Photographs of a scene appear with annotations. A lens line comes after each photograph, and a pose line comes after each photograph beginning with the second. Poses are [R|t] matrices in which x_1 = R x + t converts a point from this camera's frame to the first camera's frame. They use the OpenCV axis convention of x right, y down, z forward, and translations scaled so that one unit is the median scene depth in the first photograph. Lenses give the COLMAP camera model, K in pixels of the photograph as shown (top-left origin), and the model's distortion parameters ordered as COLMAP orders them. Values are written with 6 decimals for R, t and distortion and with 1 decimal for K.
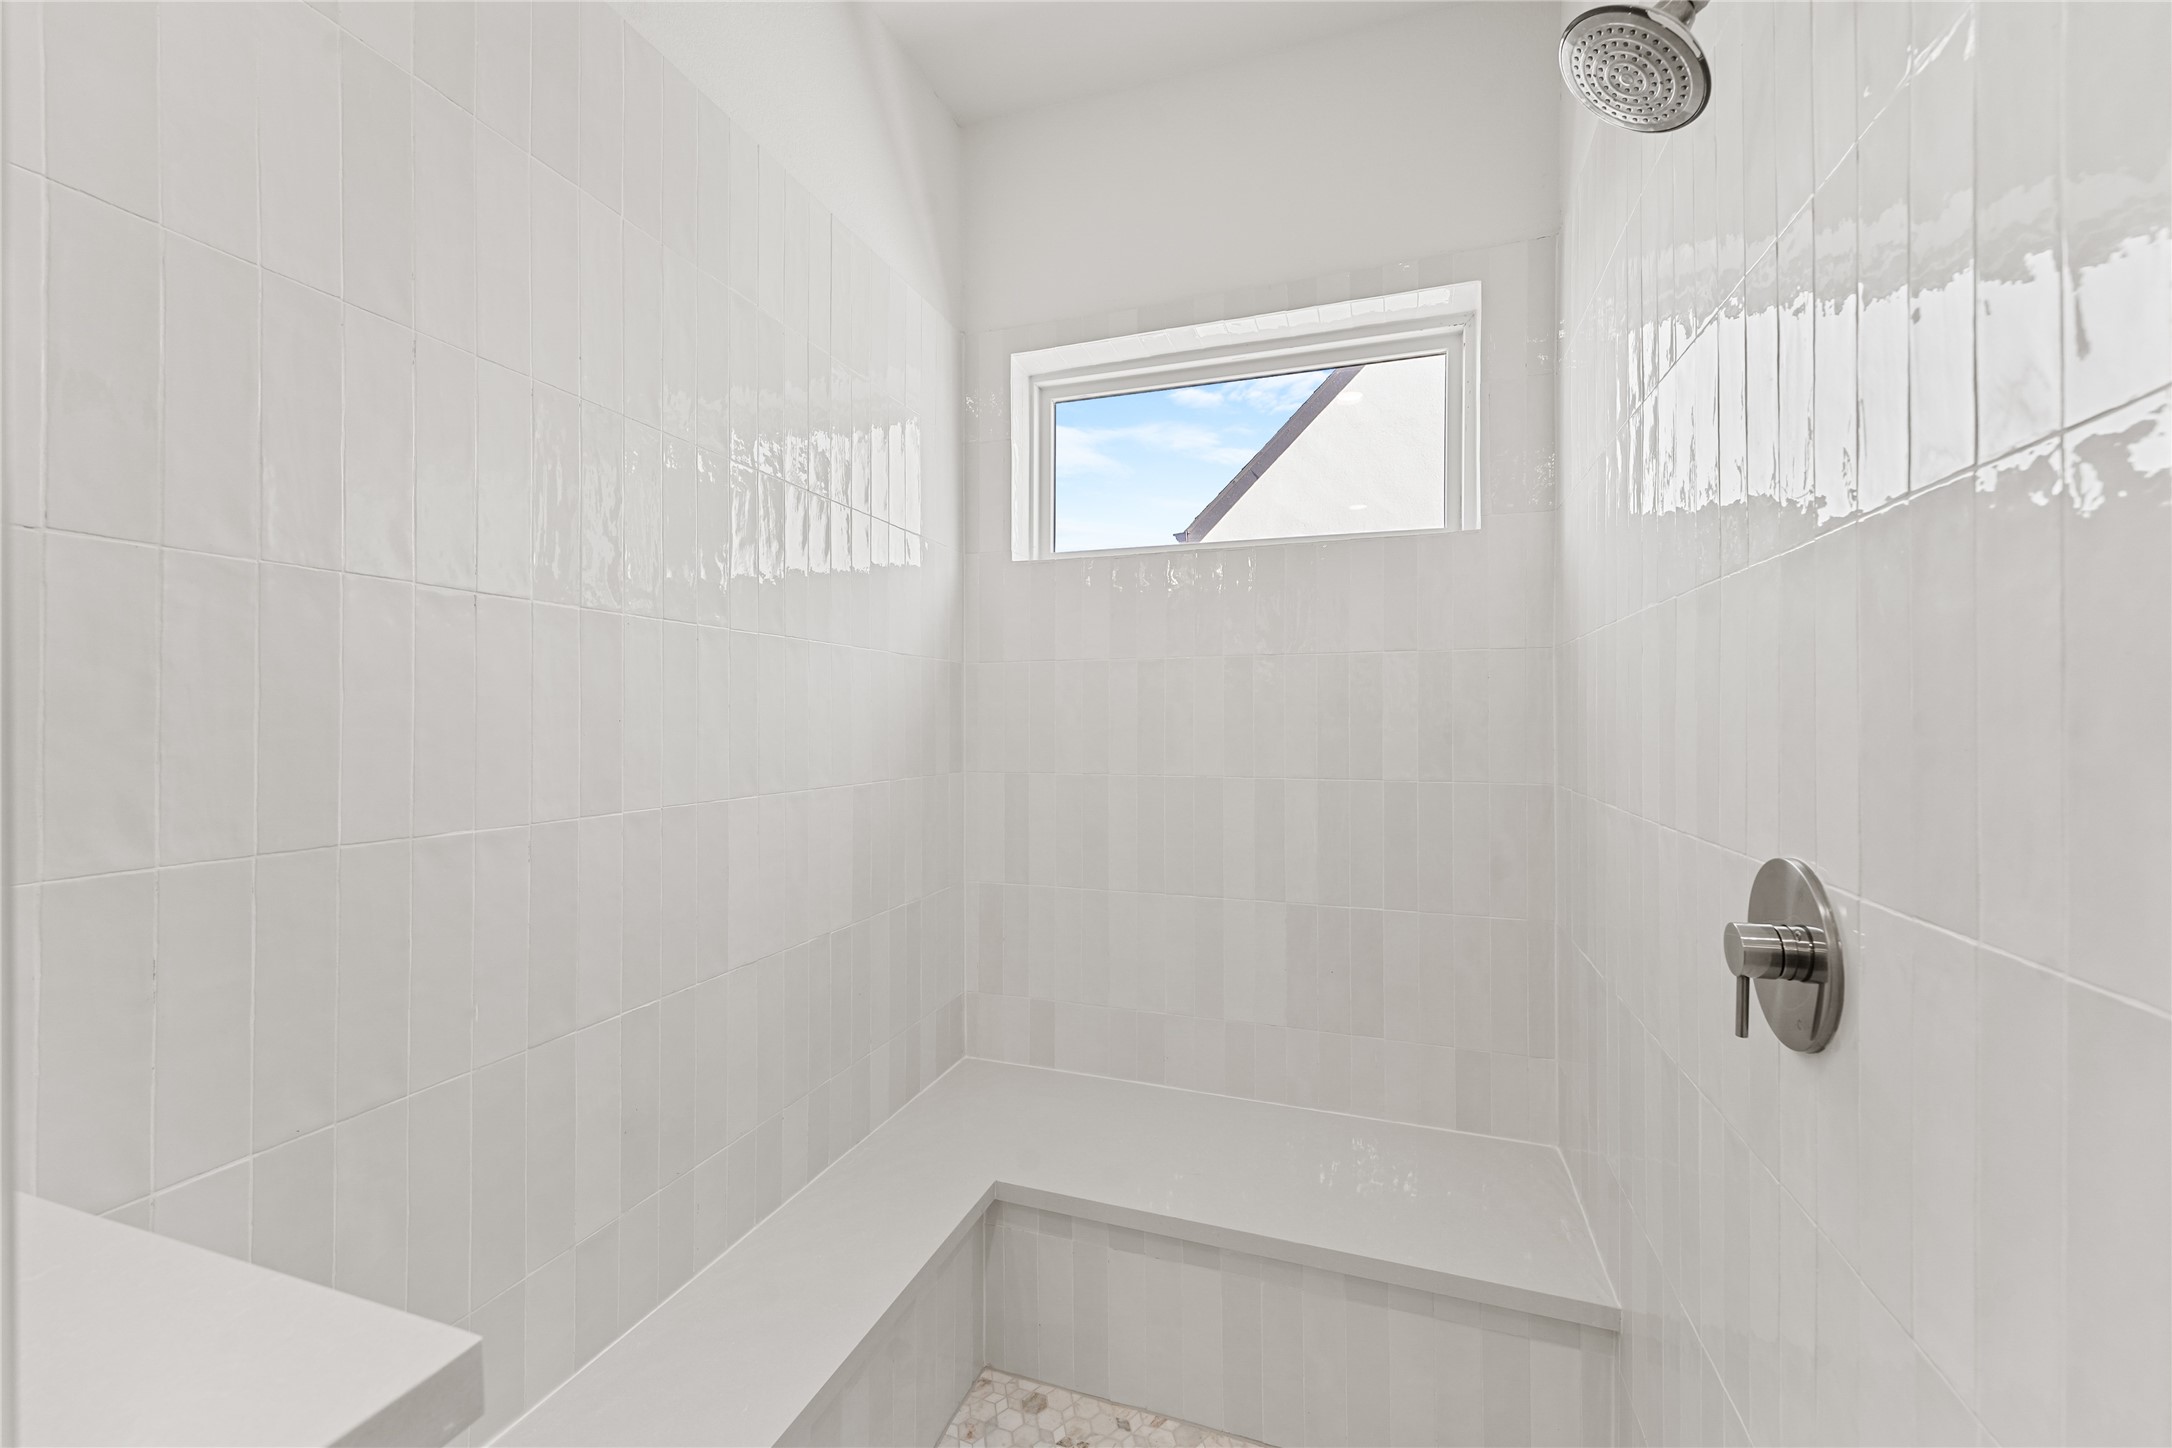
lens RADIAL K [[863.4, 0, 1085.8], [0, 863.4, 716.5], [0, 0, 1]] dist [0.001184, -0.000012]
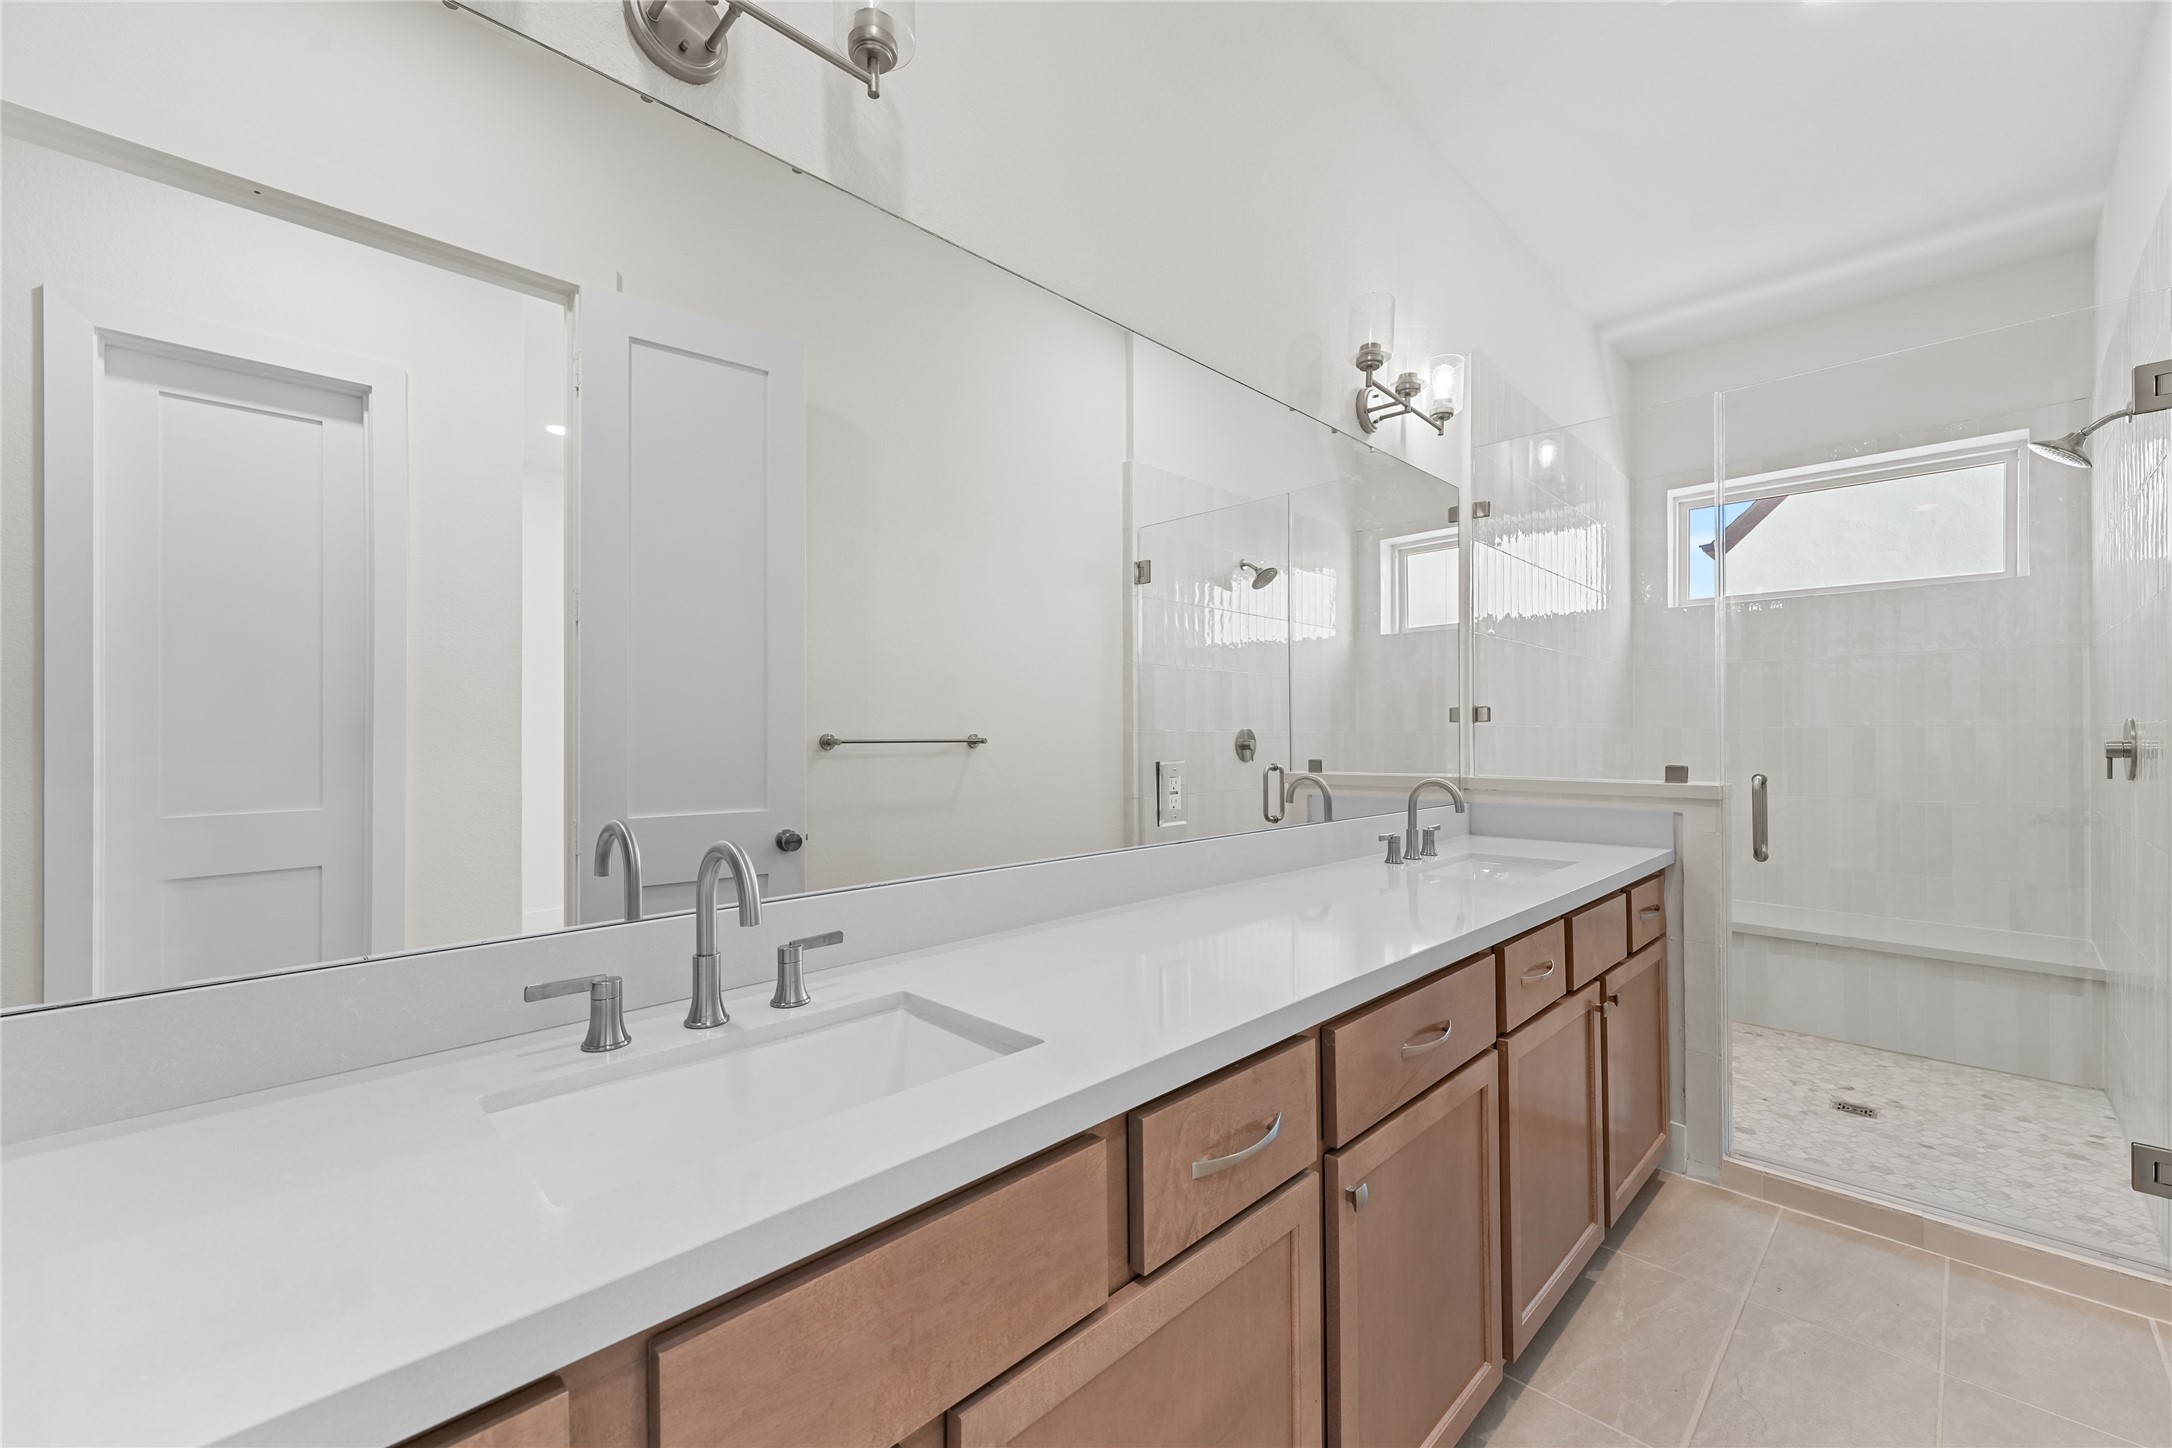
lens RADIAL K [[863.4, 0, 1084.7], [0, 863.4, 728.5], [0, 0, 1]] dist [0.001184, -0.000012]
pose [[0.895027, 0.001176, -0.446010, -0.424068], [-0.003046, 0.999989, -0.003475, 0.086582], [0.446001, 0.004469, 0.895021, -1.282984]]
